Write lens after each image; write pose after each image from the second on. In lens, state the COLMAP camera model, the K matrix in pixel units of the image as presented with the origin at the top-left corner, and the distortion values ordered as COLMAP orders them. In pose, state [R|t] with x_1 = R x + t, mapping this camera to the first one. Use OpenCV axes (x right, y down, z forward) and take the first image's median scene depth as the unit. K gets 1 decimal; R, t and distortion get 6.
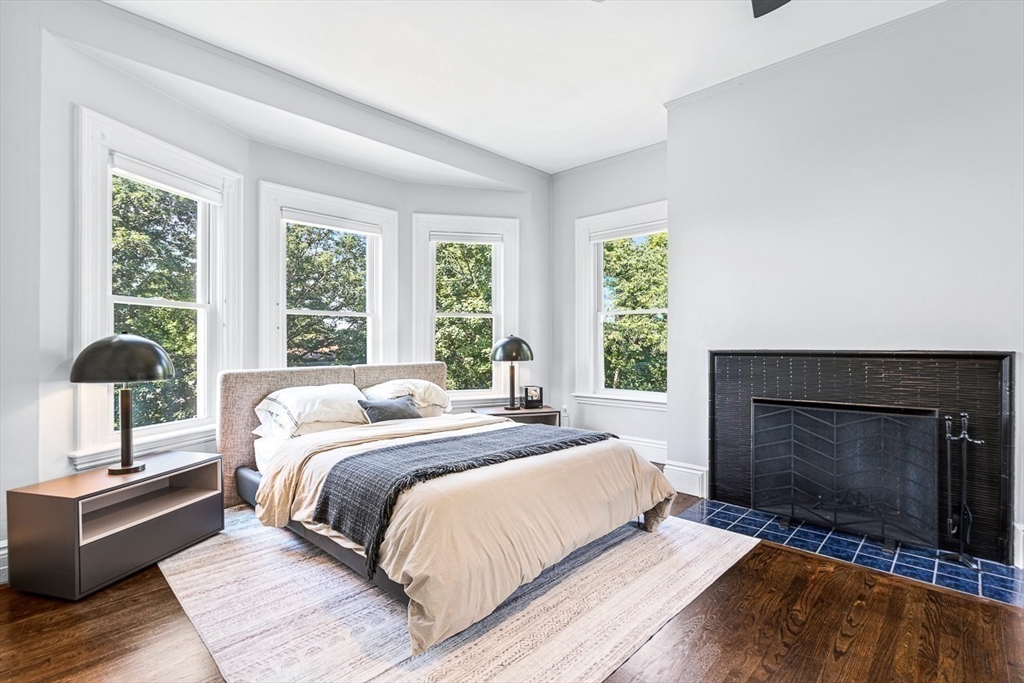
lens RADIAL K [[484.2, 0, 509.7], [0, 484.2, 342.3], [0, 0, 1]] dist [0.002326, 0.000178]
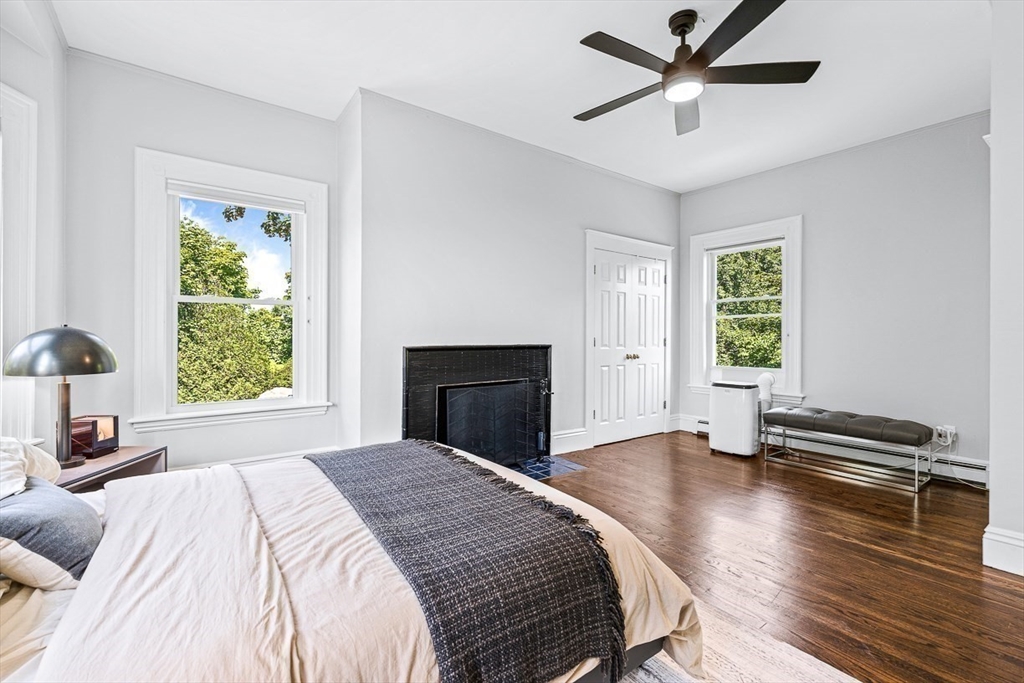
lens RADIAL K [[454.3, 0, 511.4], [0, 454.3, 340.2], [0, 0, 1]] dist [0.001604, 0.000084]
pose [[0.165988, 0.000561, 0.986128, -0.462047], [-0.001295, 0.999999, -0.000351, 0.001100], [-0.986127, -0.001219, 0.165989, 0.508157]]
